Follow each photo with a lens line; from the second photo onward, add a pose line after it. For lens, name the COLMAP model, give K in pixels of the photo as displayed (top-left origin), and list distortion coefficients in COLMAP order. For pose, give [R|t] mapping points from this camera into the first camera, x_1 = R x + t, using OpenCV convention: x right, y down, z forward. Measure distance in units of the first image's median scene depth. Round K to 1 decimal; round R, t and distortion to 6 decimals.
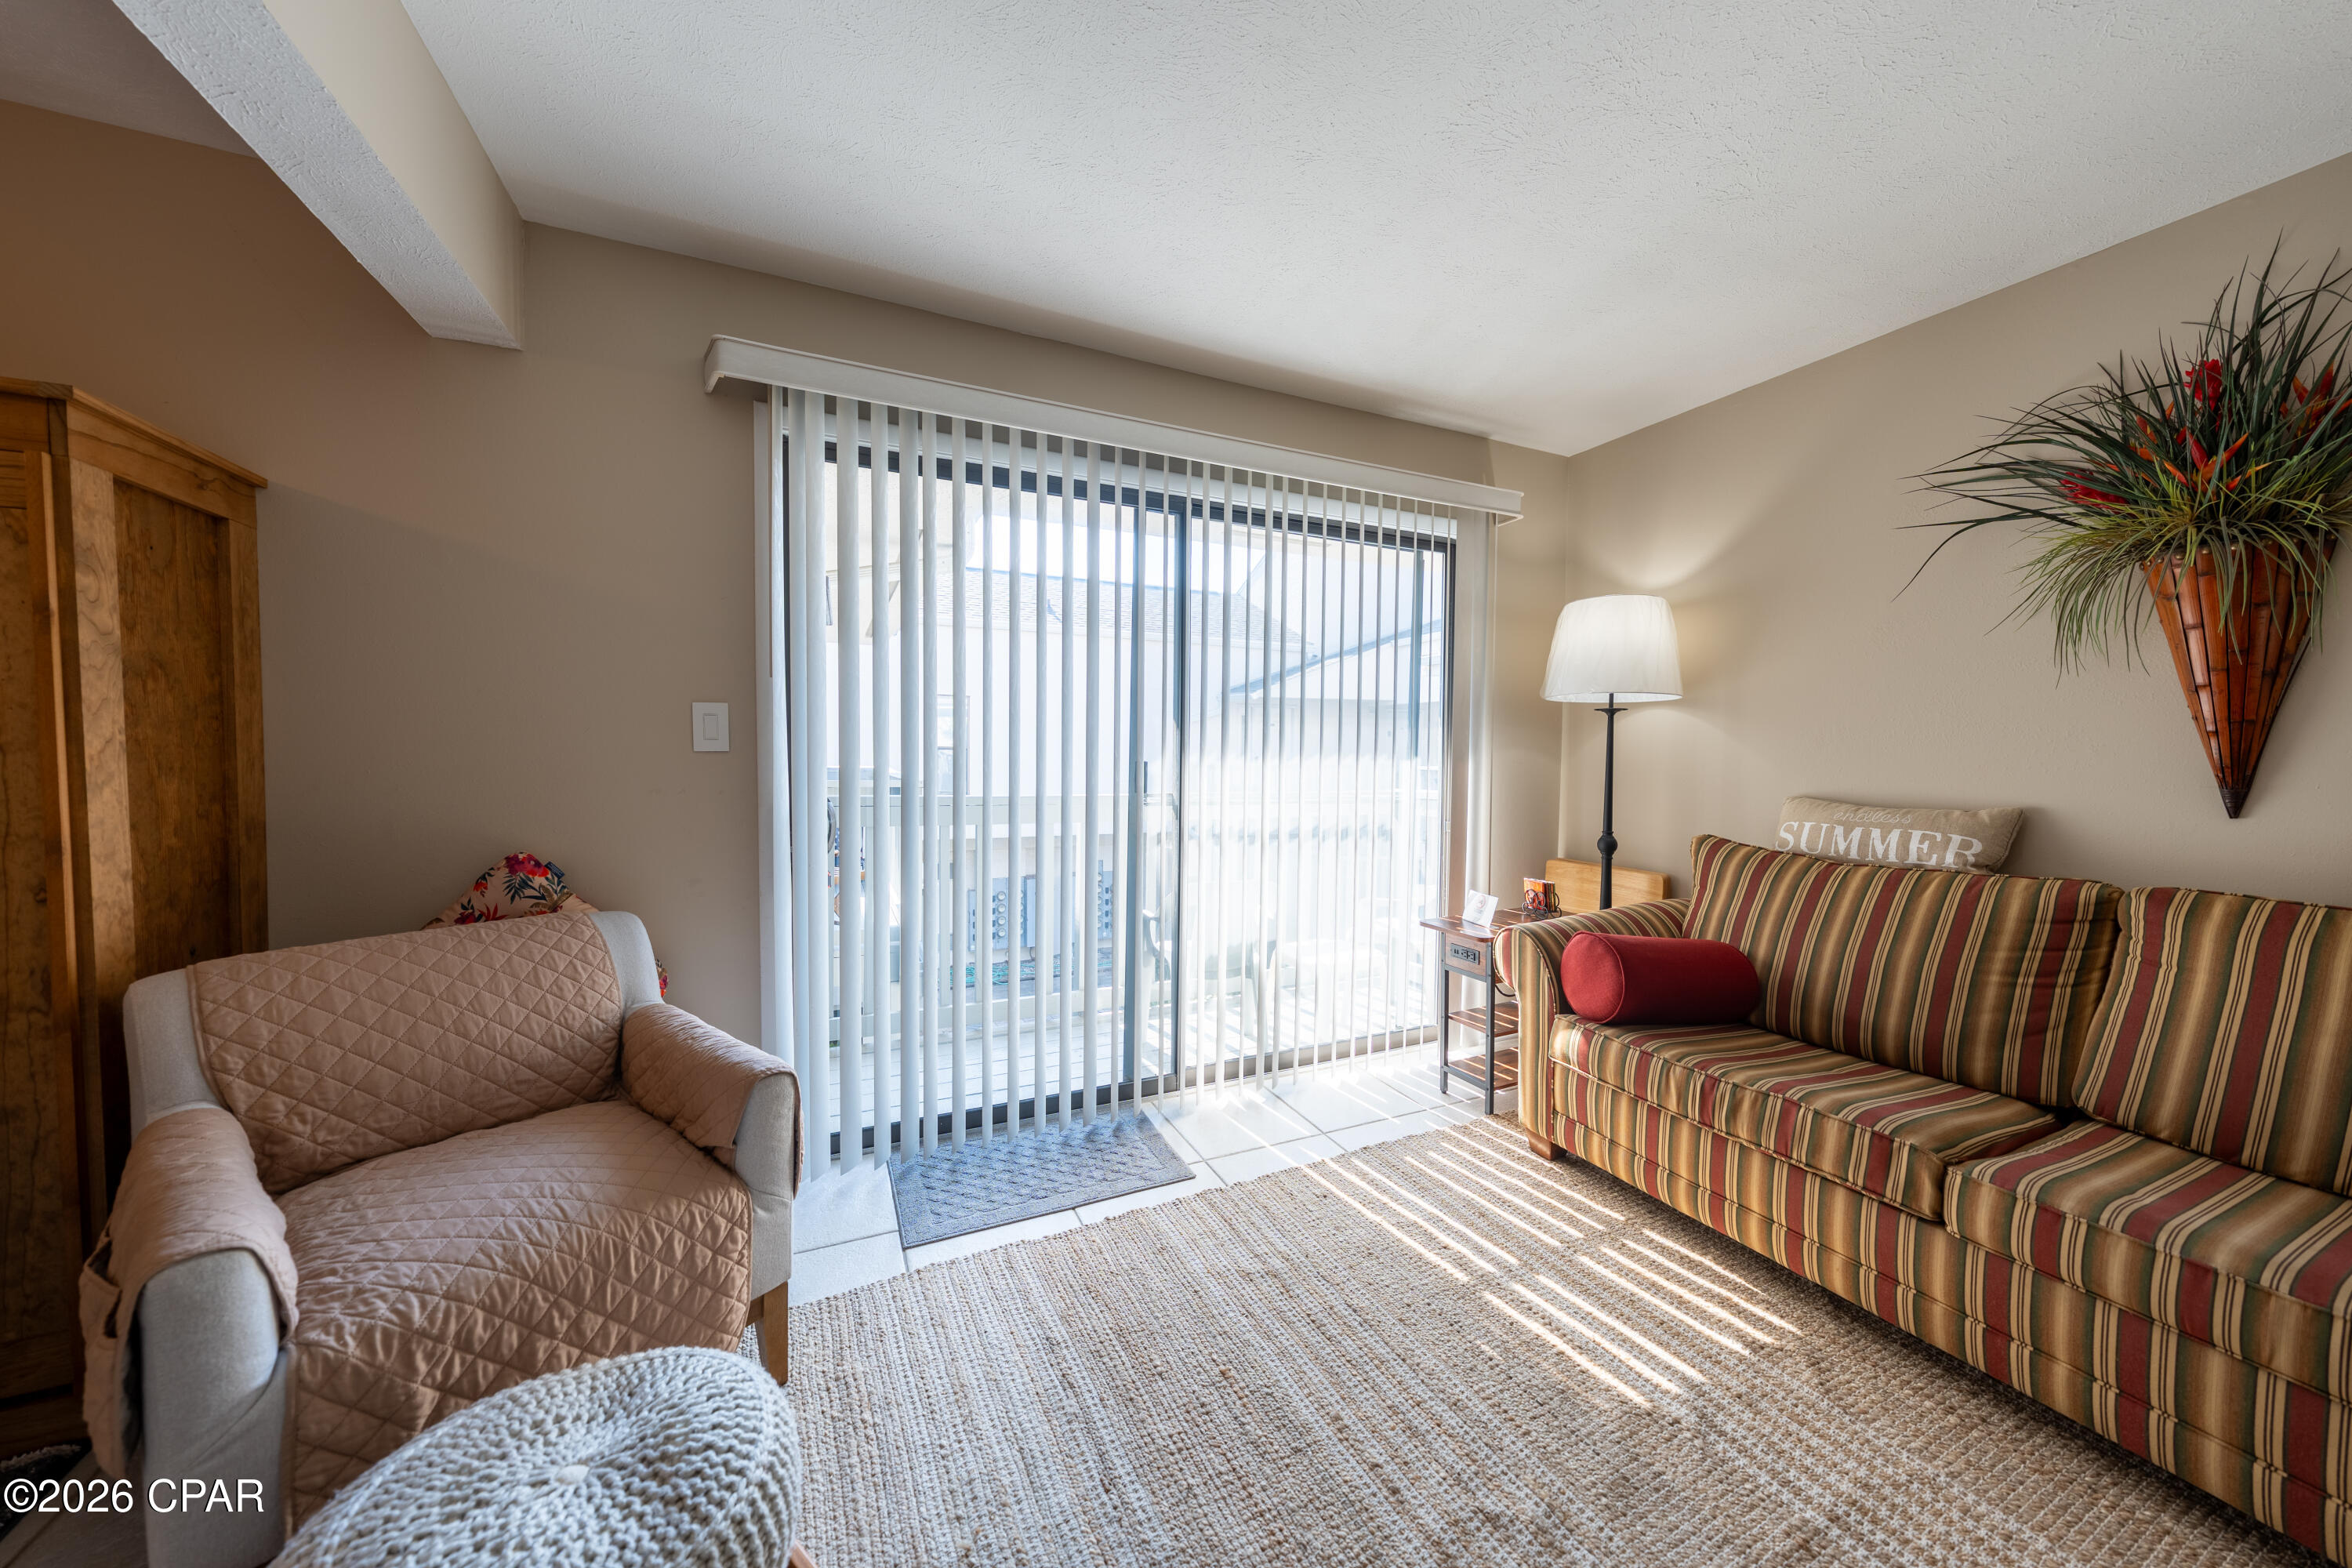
lens RADIAL K [[796.7, 0, 1180.6], [0, 796.7, 777.1], [0, 0, 1]] dist [-0.002753, 0.000036]
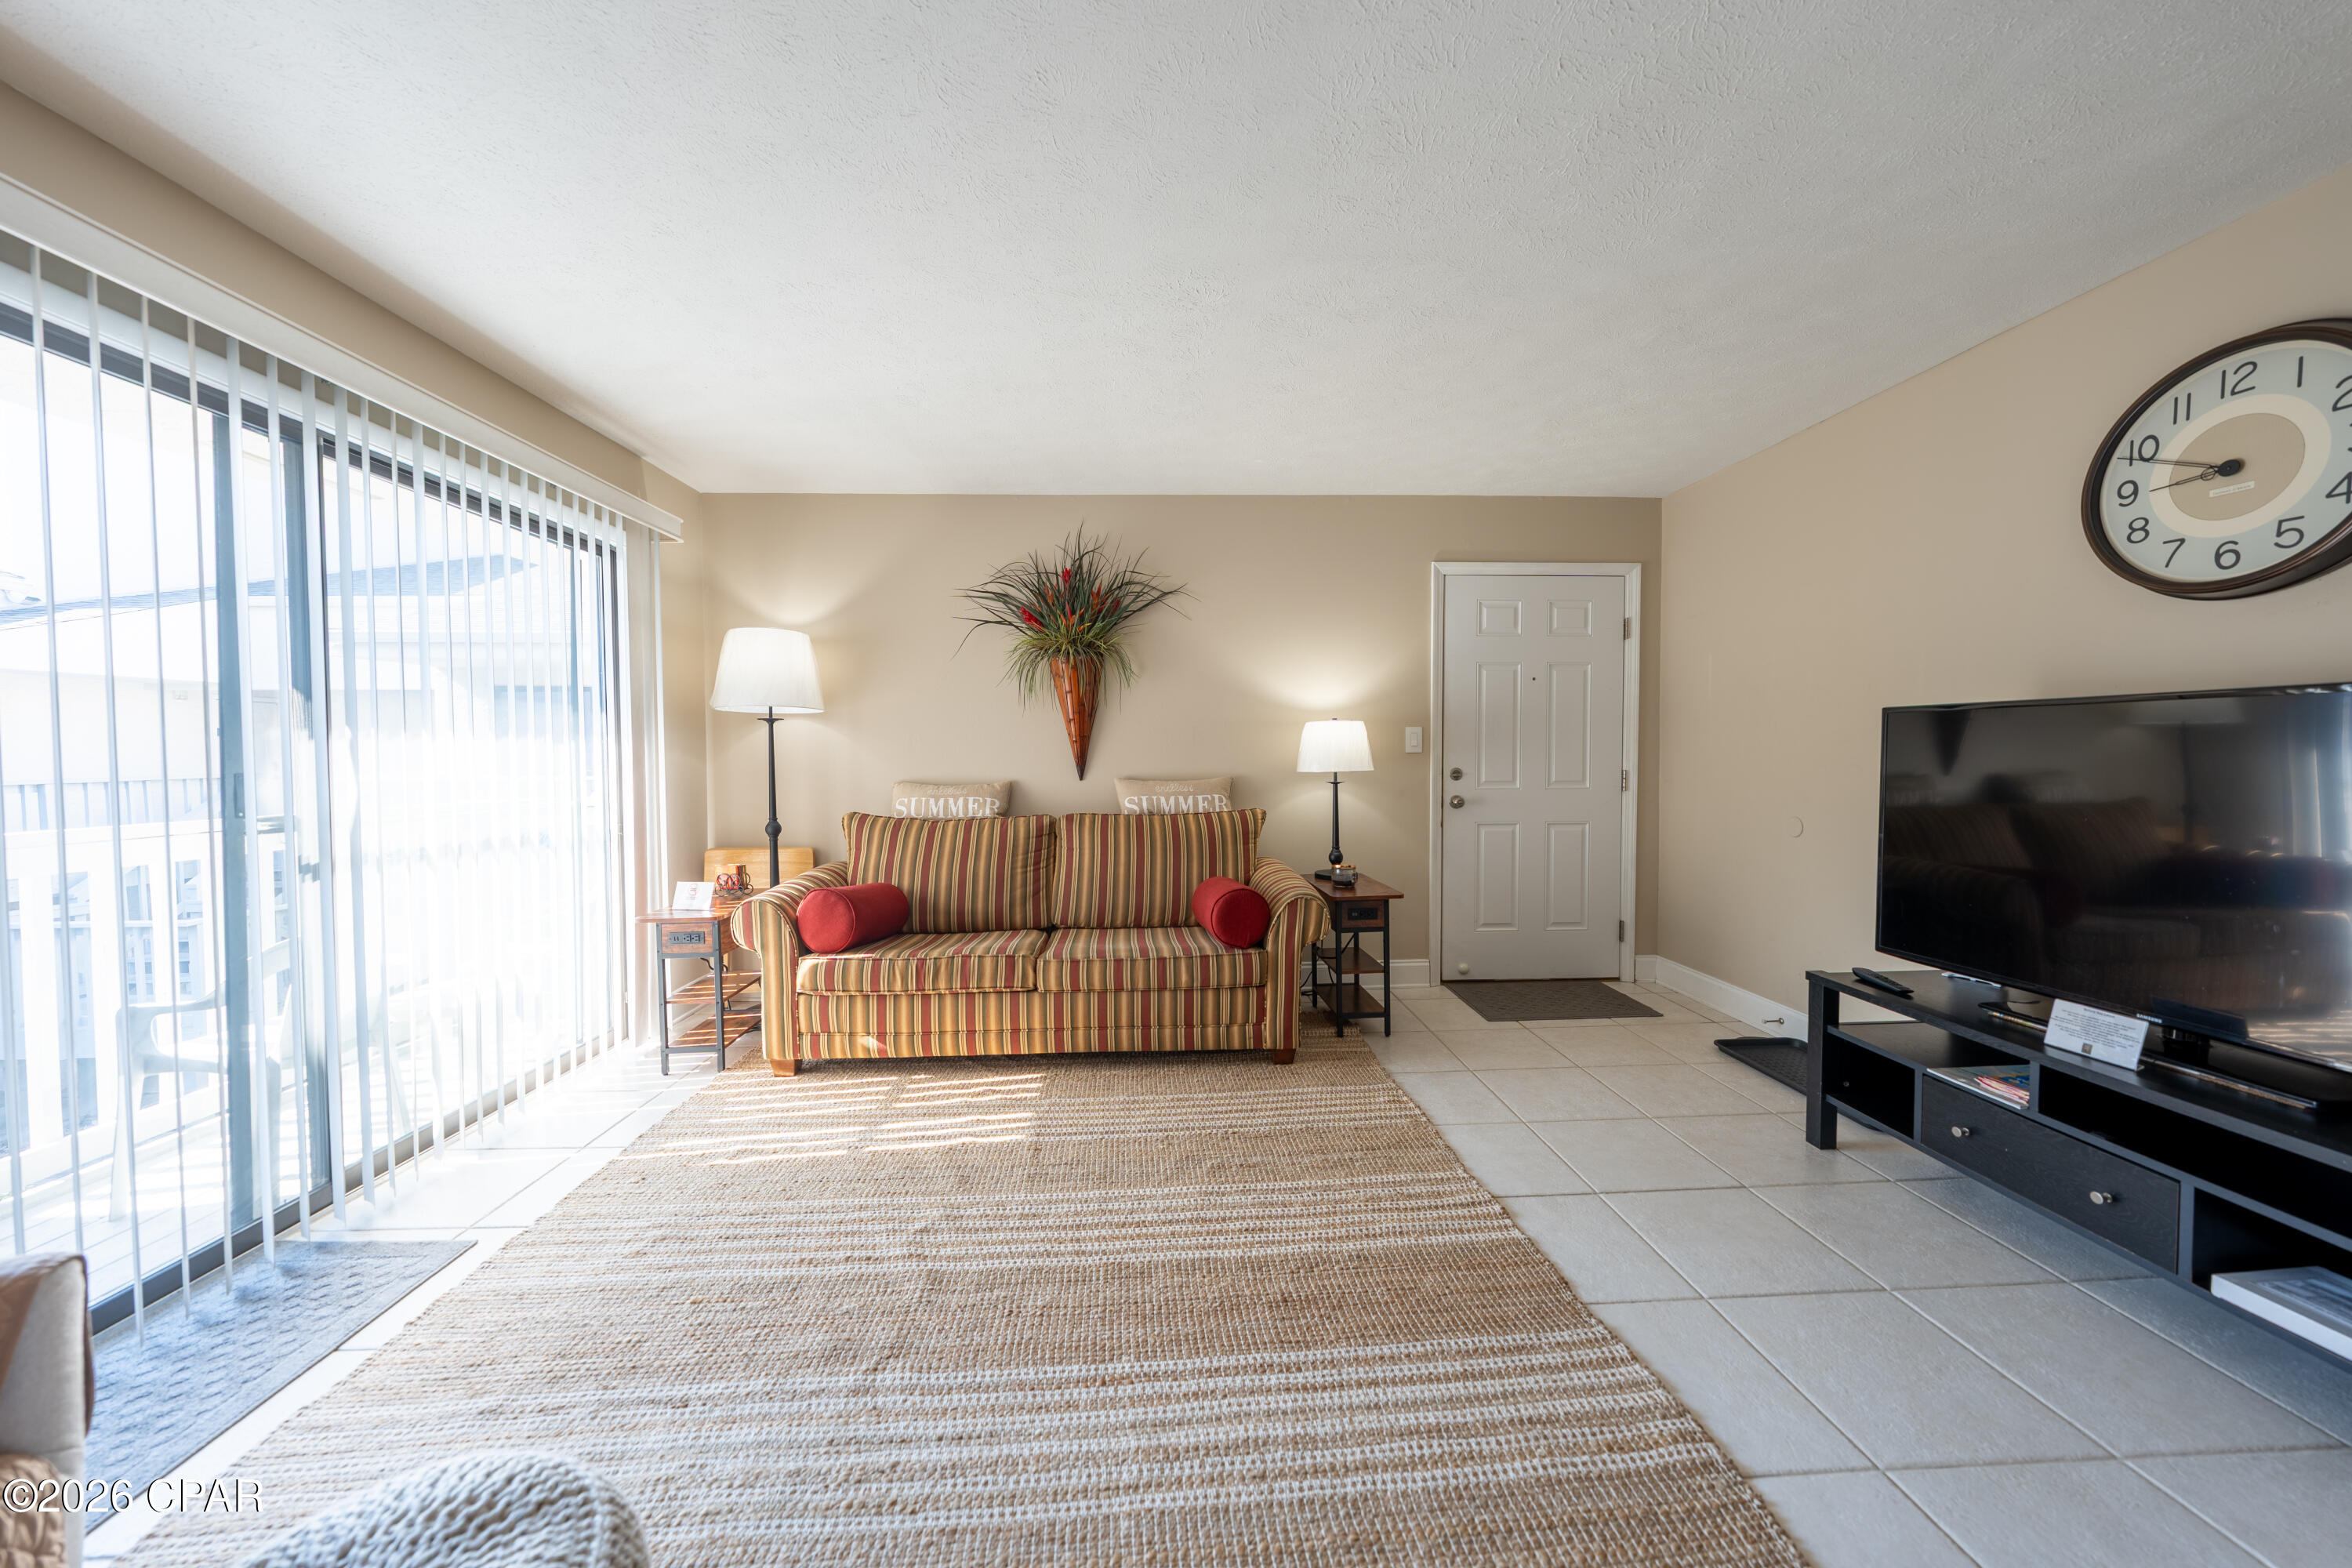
lens RADIAL K [[799.9, 0, 1181.6], [0, 799.9, 776.7], [0, 0, 1]] dist [-0.002487, 0.000085]
pose [[0.370429, -0.036953, 0.928125, -0.669421], [0.039968, 0.998917, 0.023820, 0.000516], [-0.928000, 0.028272, 0.371505, -0.082941]]
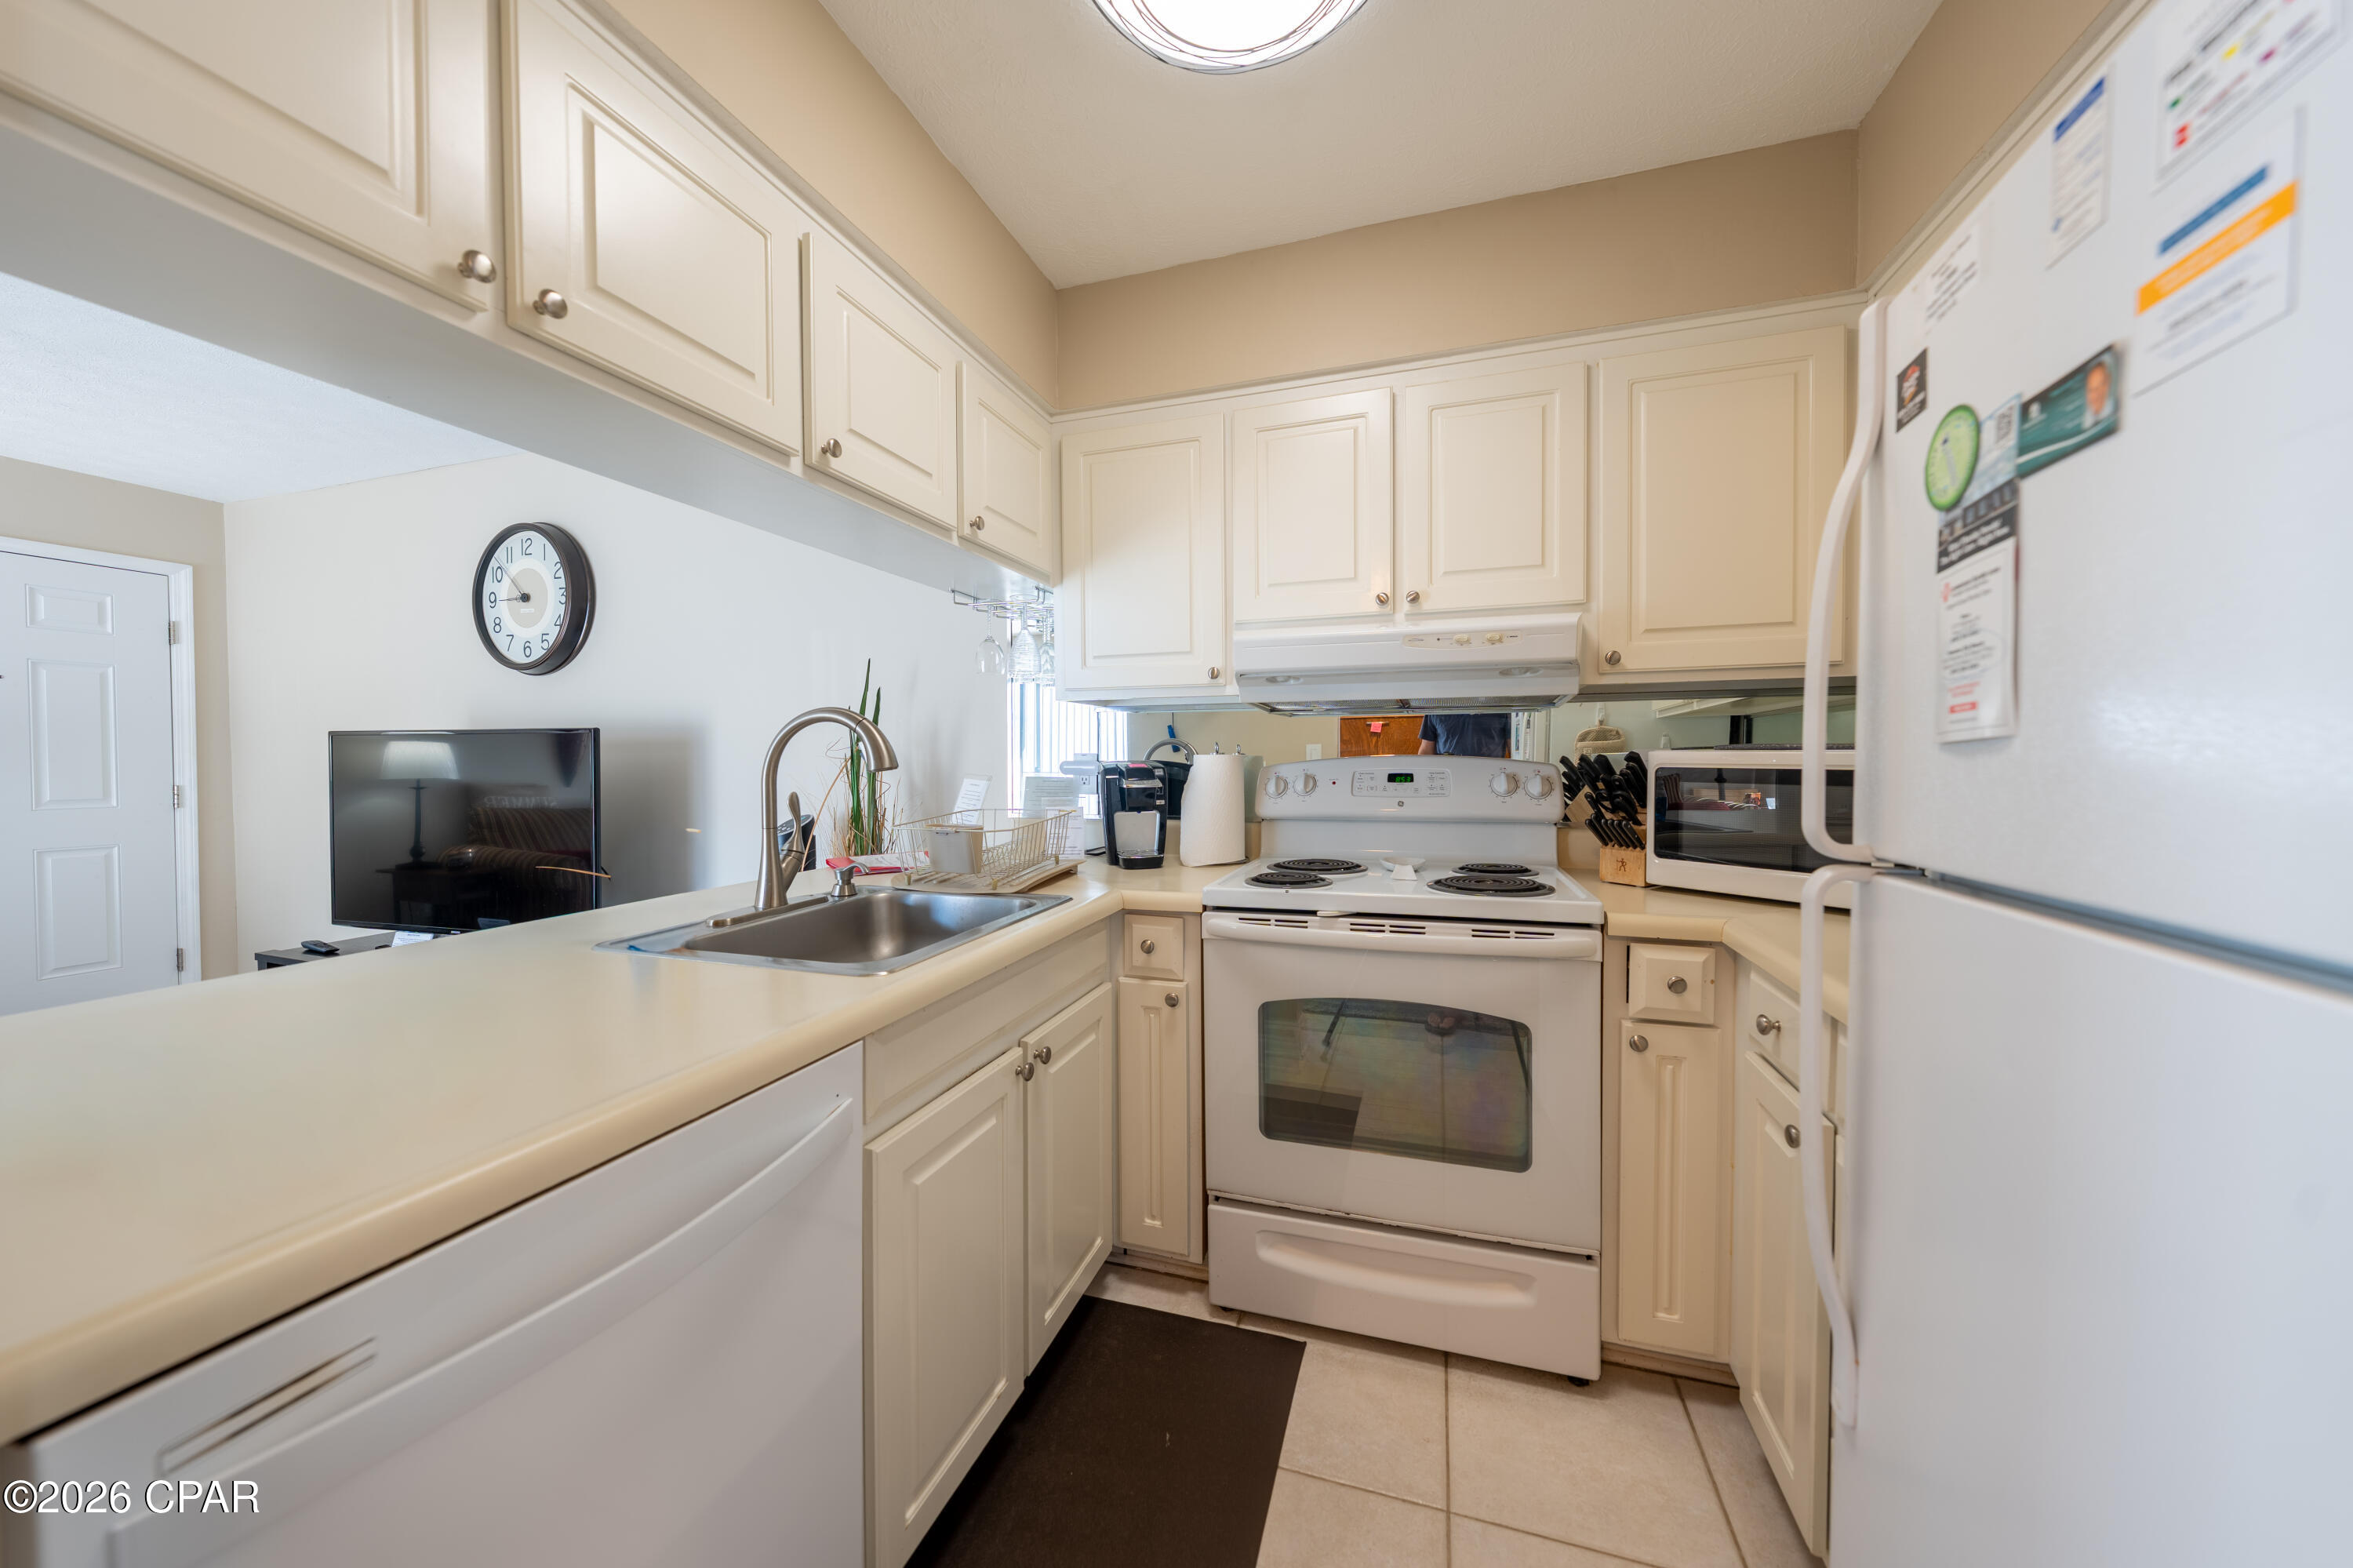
lens RADIAL K [[797.1, 0, 1181.1], [0, 797.1, 777.1], [0, 0, 1]] dist [-0.002753, 0.000036]
pose [[-0.740776, -0.019297, 0.671475, -1.520531], [0.020819, 0.998448, 0.051660, 0.012388], [-0.671429, 0.052248, -0.739225, -0.691675]]
